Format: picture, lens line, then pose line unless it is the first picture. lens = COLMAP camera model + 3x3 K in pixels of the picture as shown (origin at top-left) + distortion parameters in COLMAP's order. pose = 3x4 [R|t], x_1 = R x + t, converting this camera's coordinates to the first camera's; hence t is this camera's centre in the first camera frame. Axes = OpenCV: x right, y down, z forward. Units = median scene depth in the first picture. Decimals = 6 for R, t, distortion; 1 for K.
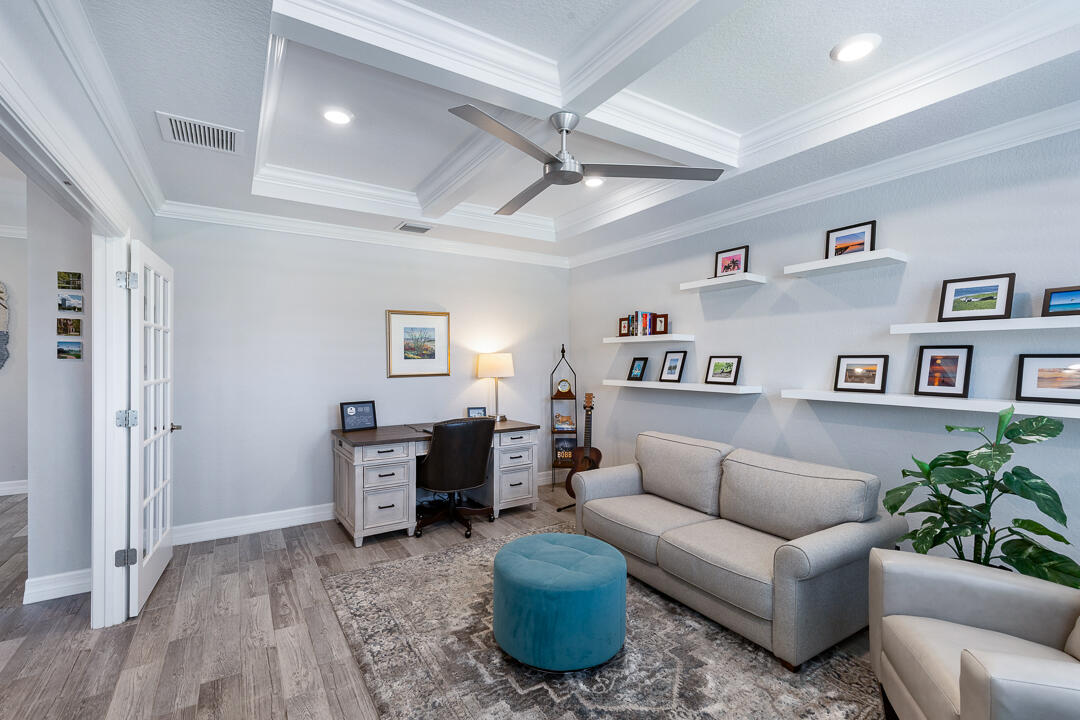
lens RADIAL K [[487.1, 0, 543.3], [0, 487.1, 361.4], [0, 0, 1]] dist [0.004300, 0.000423]
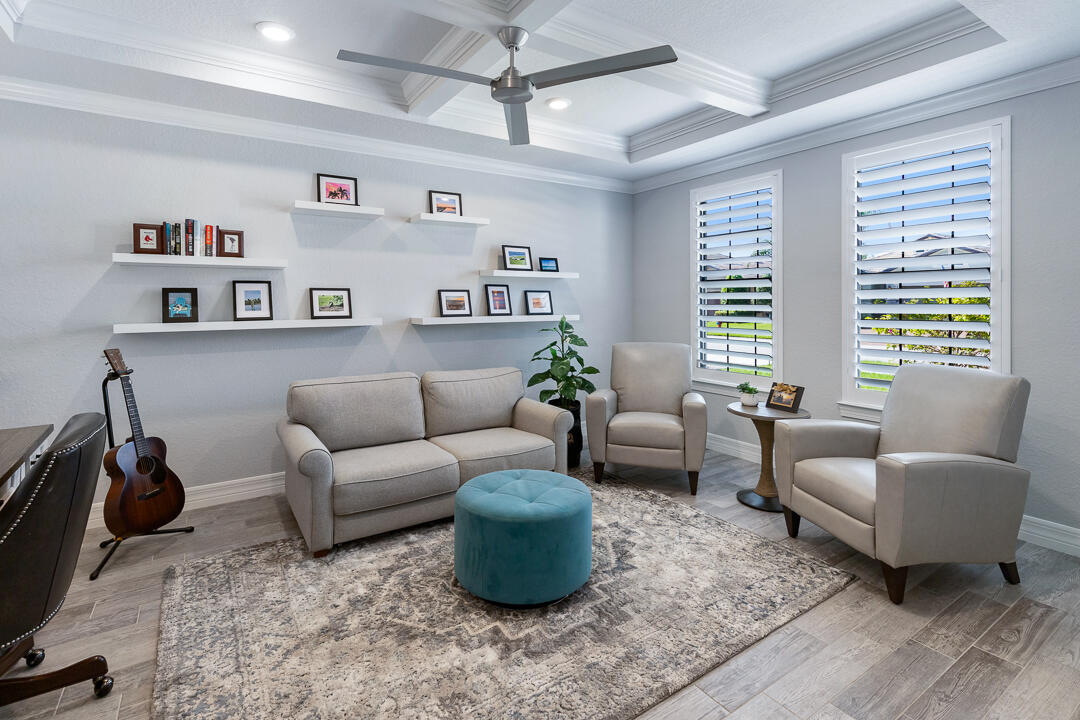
lens RADIAL K [[511.0, 0, 538.2], [0, 511.0, 304.5], [0, 0, 1]] dist [0.003648, -0.000009]
pose [[-0.017413, -0.007973, 0.999817, -0.623996], [0.006989, 0.999943, 0.008096, 0.014965], [-0.999824, 0.007129, -0.017356, 0.630647]]
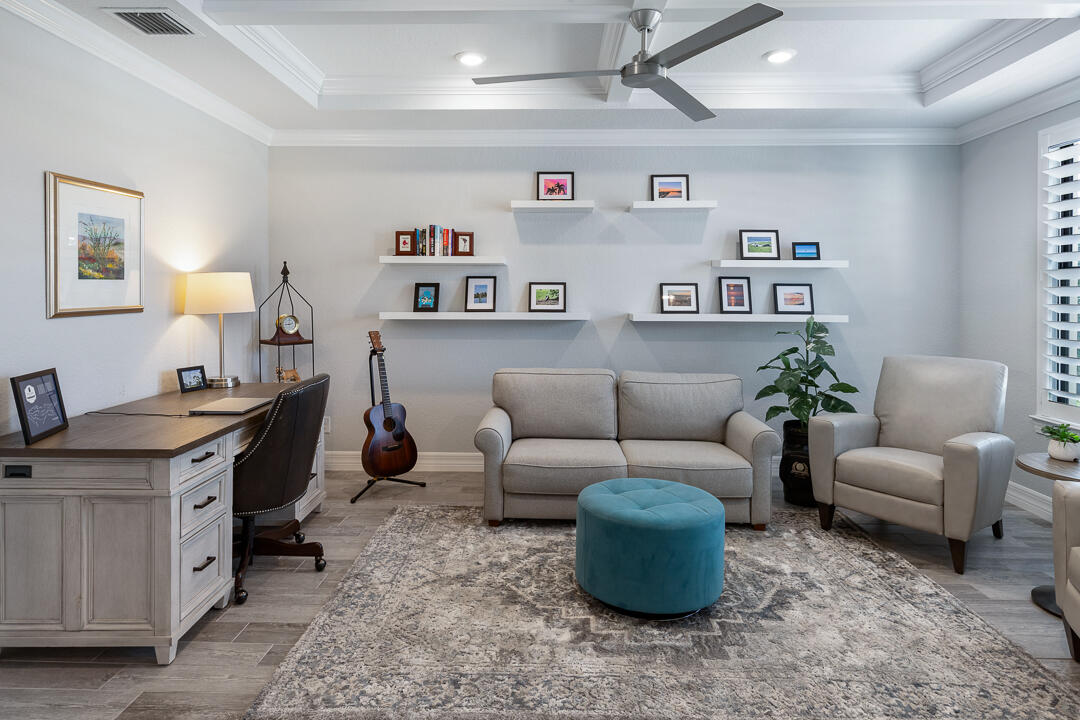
lens RADIAL K [[627.4, 0, 543.6], [0, 627.4, 298.8], [0, 0, 1]] dist [0.007689, -0.001913]
pose [[0.551992, -0.005241, 0.833833, -0.670812], [-0.000882, 0.999976, 0.006870, 0.012759], [-0.833849, -0.004528, 0.551974, 0.332573]]
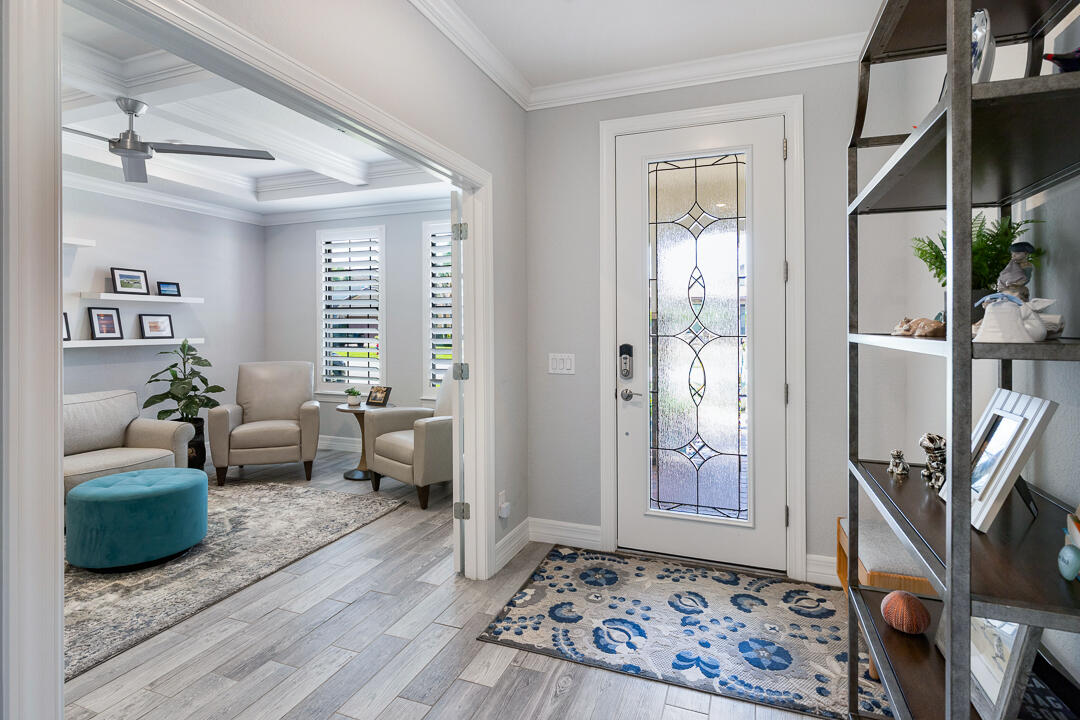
lens RADIAL K [[539.7, 0, 542.6], [0, 539.7, 325.6], [0, 0, 1]] dist [0.000083, -0.000315]
pose [[-0.598761, -0.001793, 0.800926, -1.005248], [0.001963, 0.999991, 0.003706, 0.015648], [-0.800926, 0.003791, -0.598752, 0.641703]]
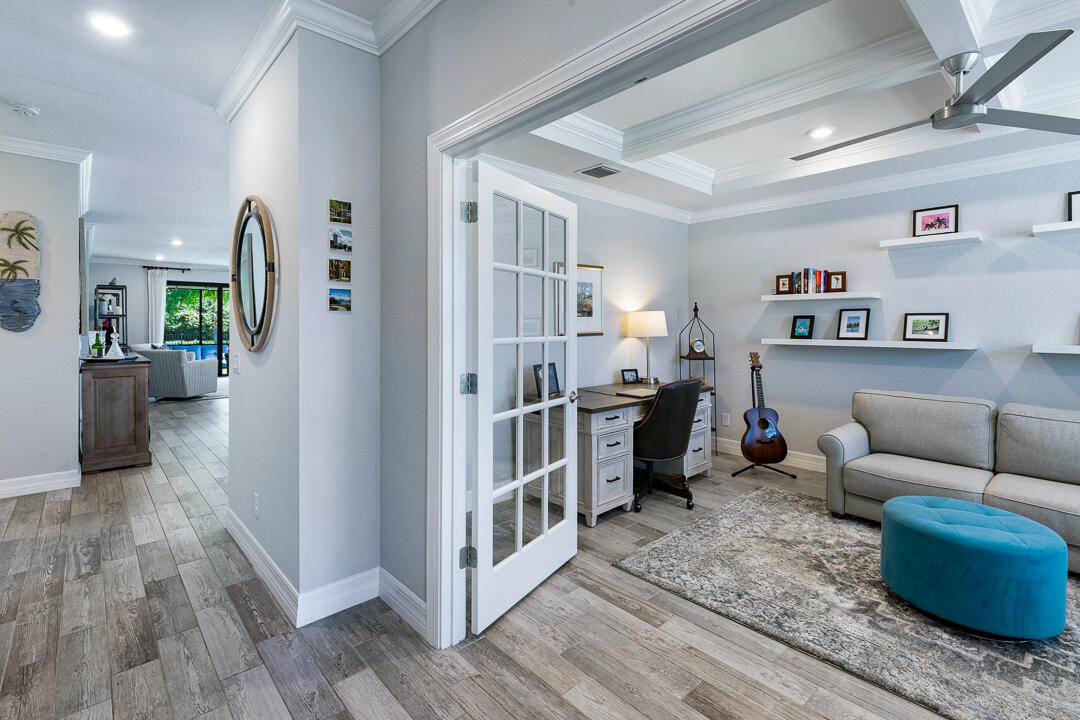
lens RADIAL K [[500.6, 0, 538.5], [0, 500.6, 323.7], [0, 0, 1]] dist [0.001477, 0.000116]
pose [[0.985331, 0.000094, 0.170654, -0.609162], [0.000621, 0.999991, -0.004133, 0.014745], [-0.170653, 0.004179, 0.985322, 0.114837]]
